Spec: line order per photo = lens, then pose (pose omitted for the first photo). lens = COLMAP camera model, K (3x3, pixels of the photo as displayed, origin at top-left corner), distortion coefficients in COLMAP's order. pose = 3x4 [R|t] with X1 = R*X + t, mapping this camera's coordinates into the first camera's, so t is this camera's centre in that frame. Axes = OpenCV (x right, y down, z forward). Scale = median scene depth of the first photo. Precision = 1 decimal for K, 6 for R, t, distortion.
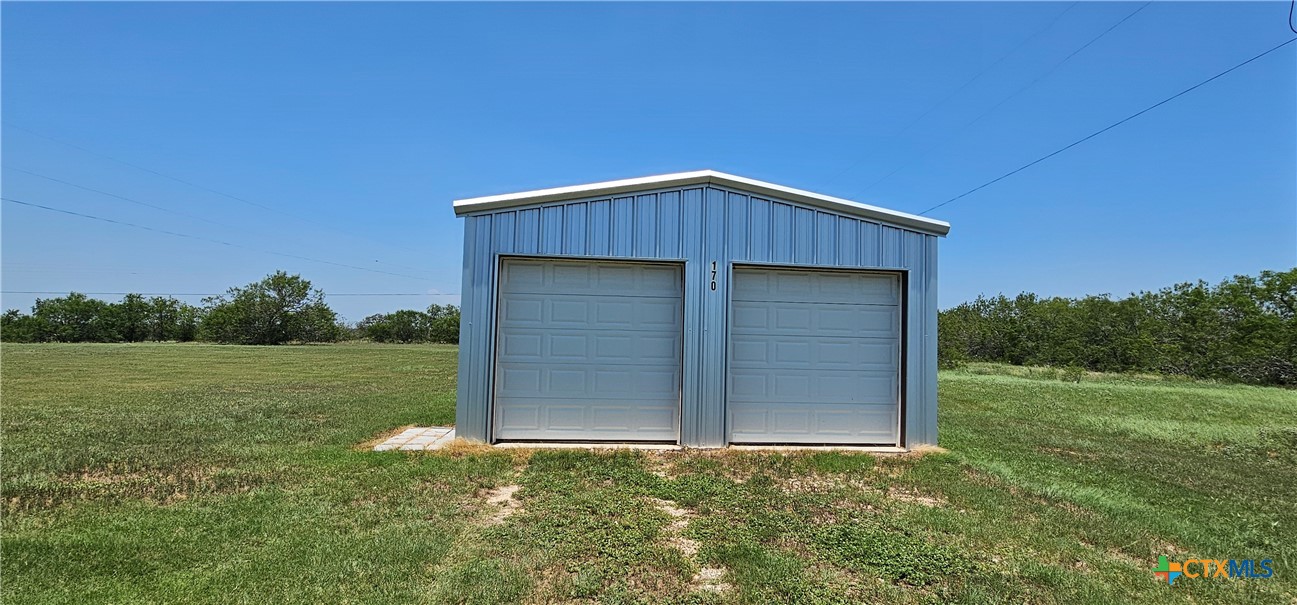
lens RADIAL K [[633.5, 0, 648.0], [0, 633.5, 299.3], [0, 0, 1]] dist [0.001143, 0.000567]
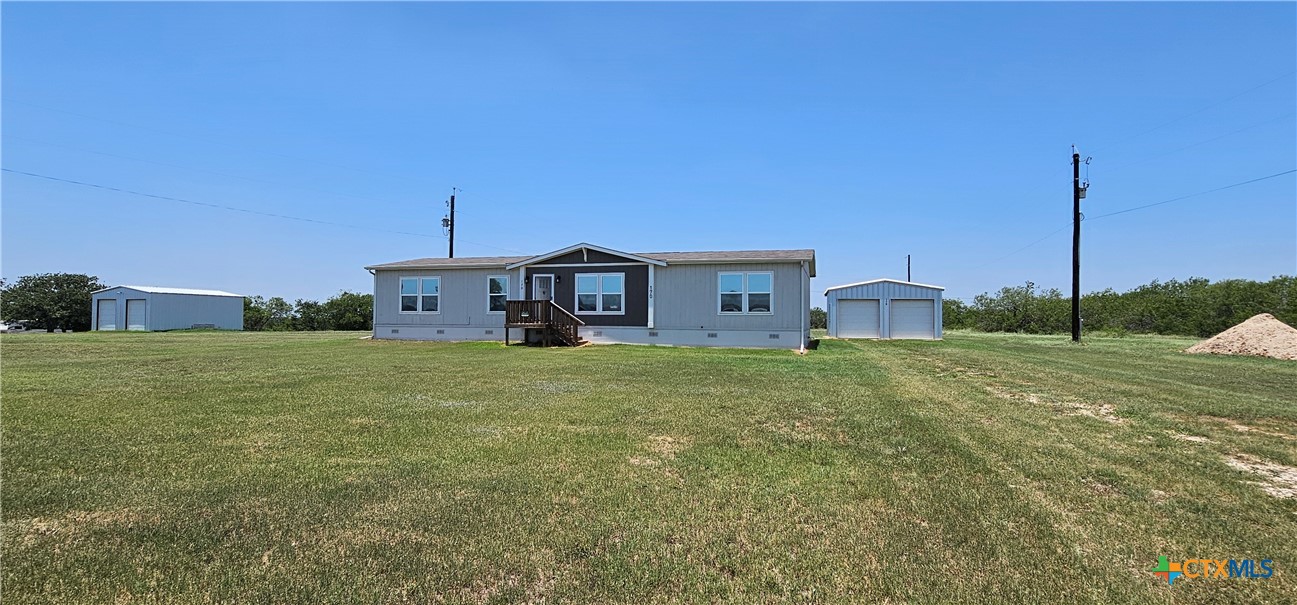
lens RADIAL K [[633.5, 0, 644.1], [0, 633.5, 301.6], [0, 0, 1]] dist [0.001143, 0.000567]
pose [[0.939457, -0.032275, -0.341143, 0.019566], [0.040315, 0.999051, 0.016500, -0.182622], [0.340286, -0.029254, 0.939867, -3.791716]]
